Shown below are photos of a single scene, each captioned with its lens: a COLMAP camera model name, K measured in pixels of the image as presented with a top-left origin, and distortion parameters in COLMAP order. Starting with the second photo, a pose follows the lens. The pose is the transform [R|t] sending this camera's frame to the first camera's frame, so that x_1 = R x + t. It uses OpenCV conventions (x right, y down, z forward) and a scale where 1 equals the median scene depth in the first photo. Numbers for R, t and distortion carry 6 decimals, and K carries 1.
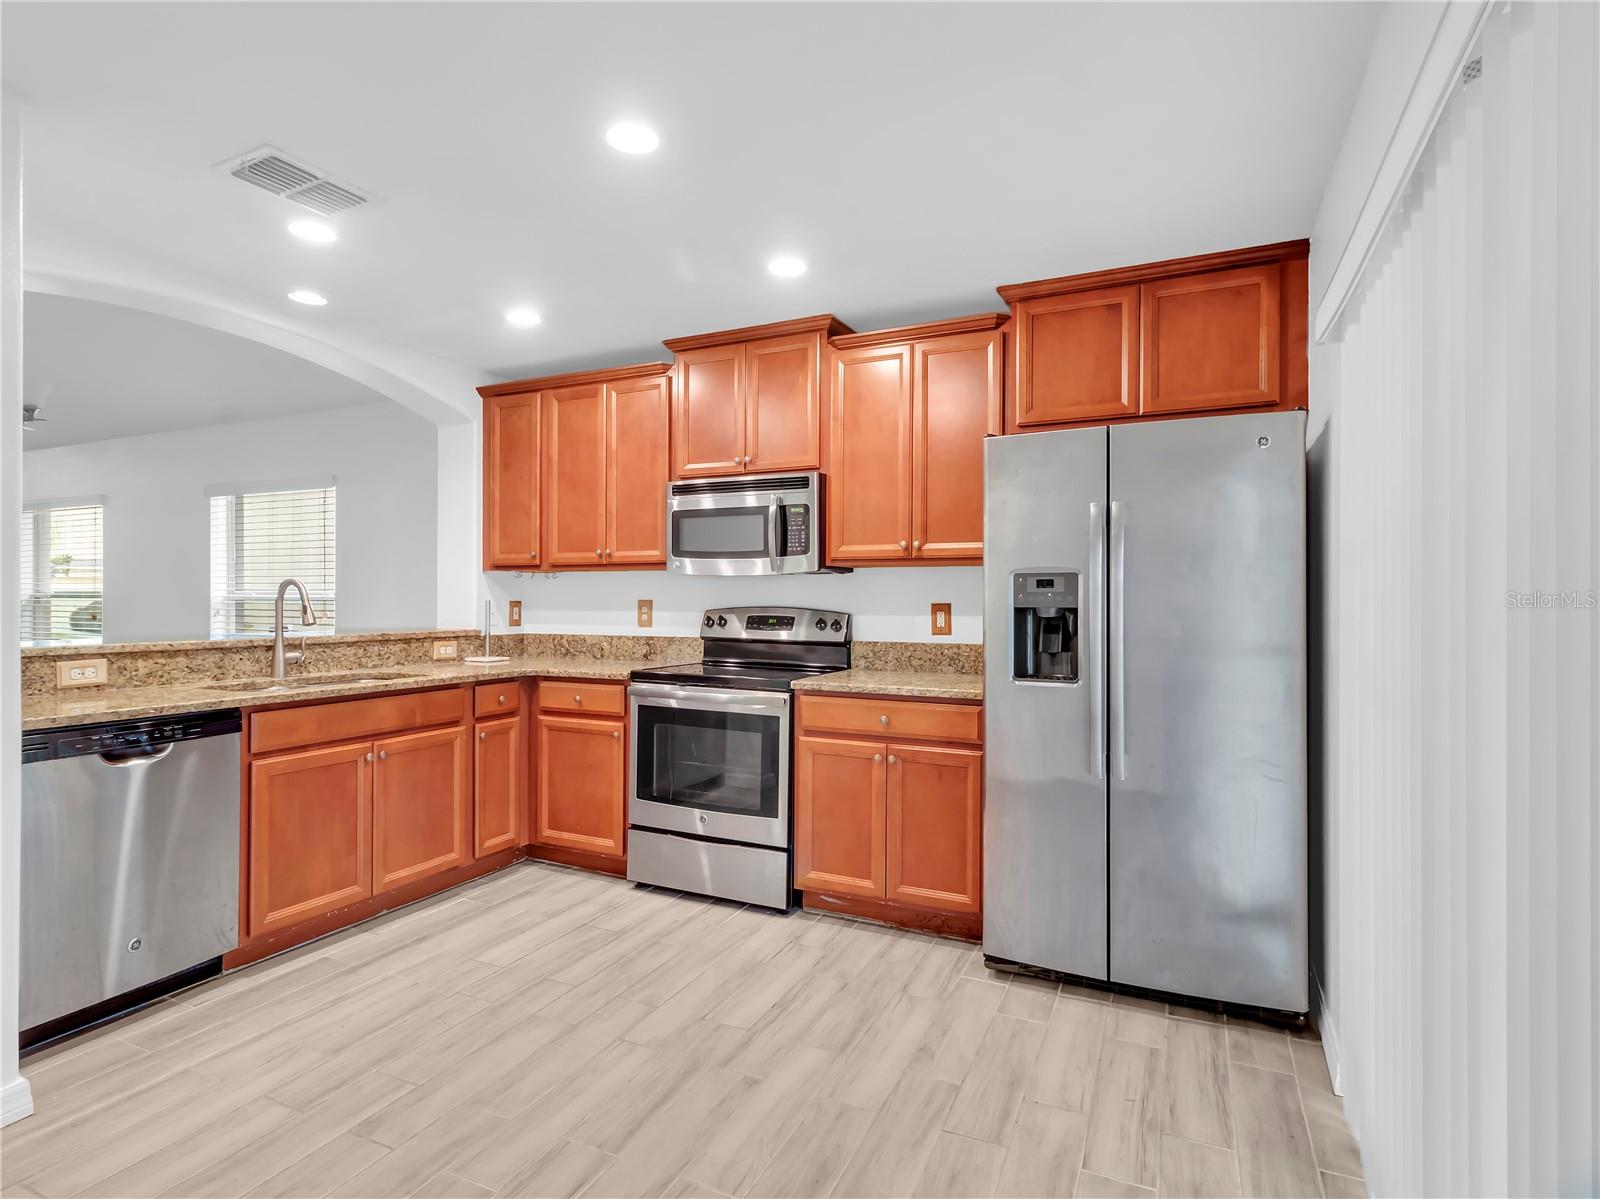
lens RADIAL K [[854.8, 0, 793.0], [0, 854.8, 600.9], [0, 0, 1]] dist [-0.002615, -0.003148]
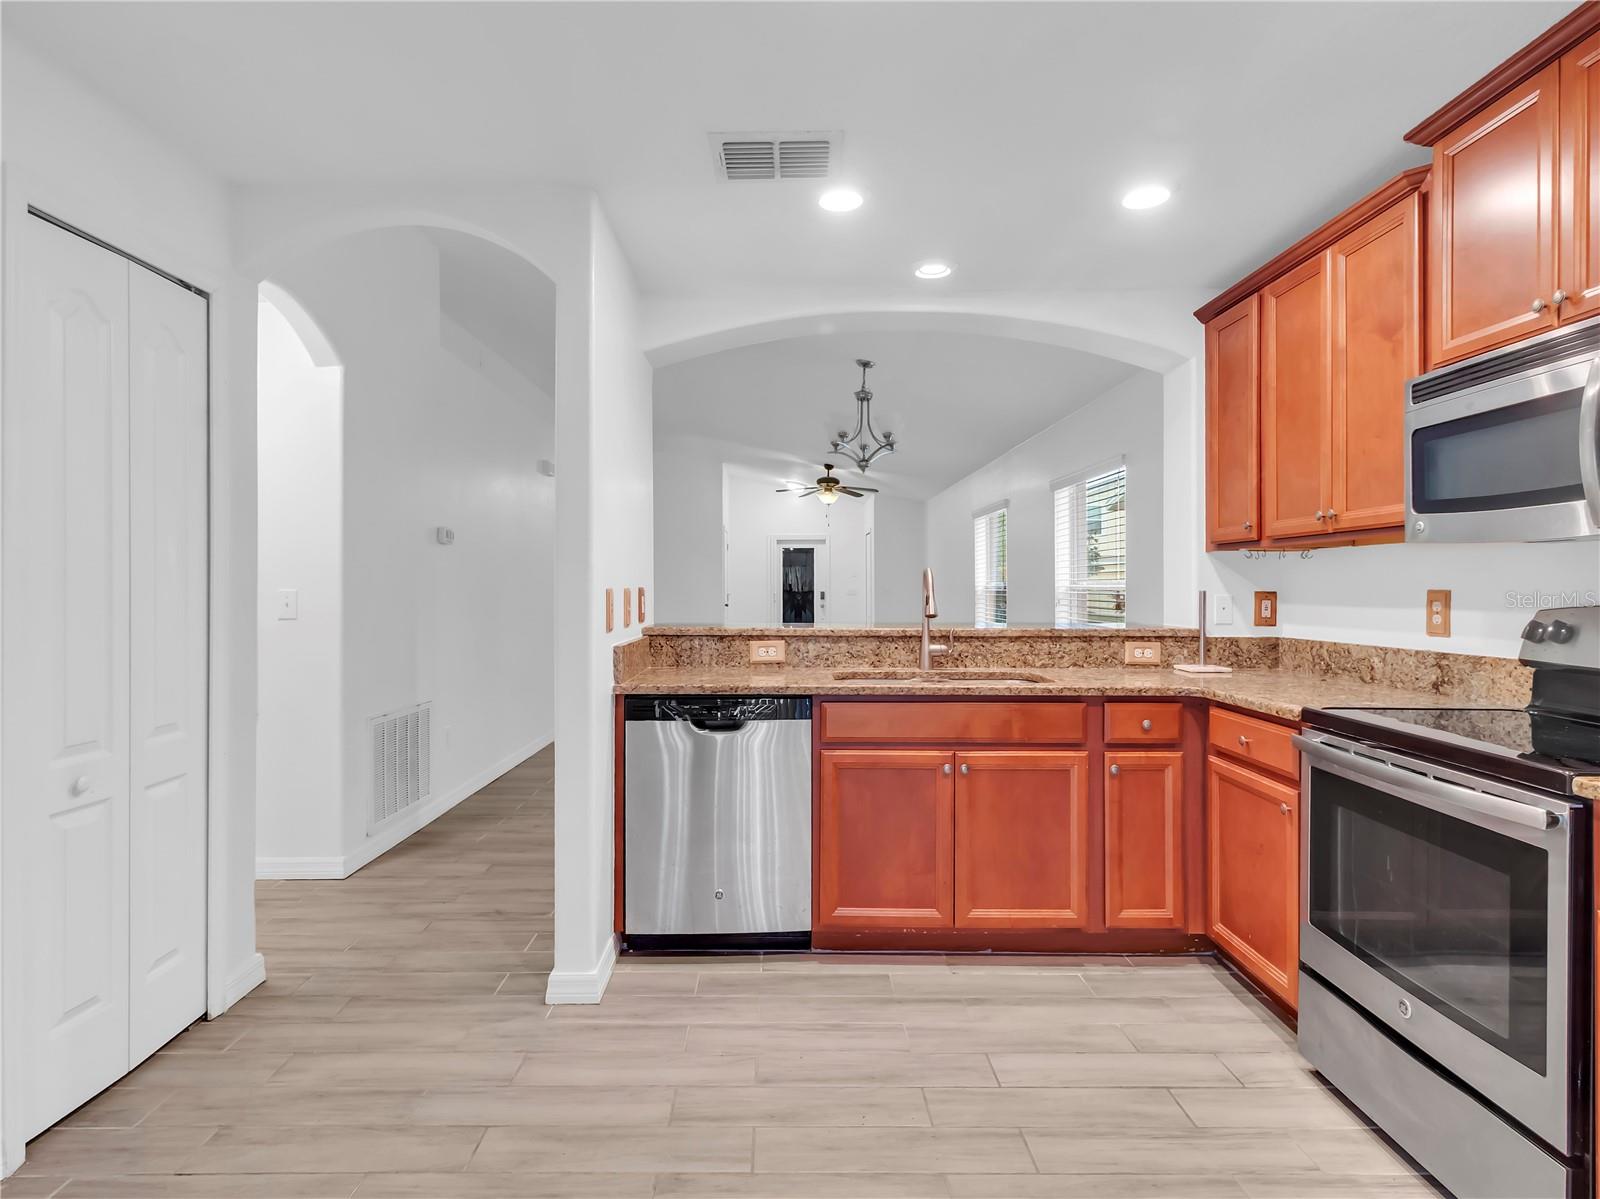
lens RADIAL K [[854.8, 0, 798.4], [0, 854.8, 586.6], [0, 0, 1]] dist [-0.002615, -0.003148]
pose [[0.416808, -0.003425, -0.908988, 0.216808], [-0.001235, 0.999990, -0.004334, -0.000528], [0.908994, 0.002929, 0.416799, 0.441965]]
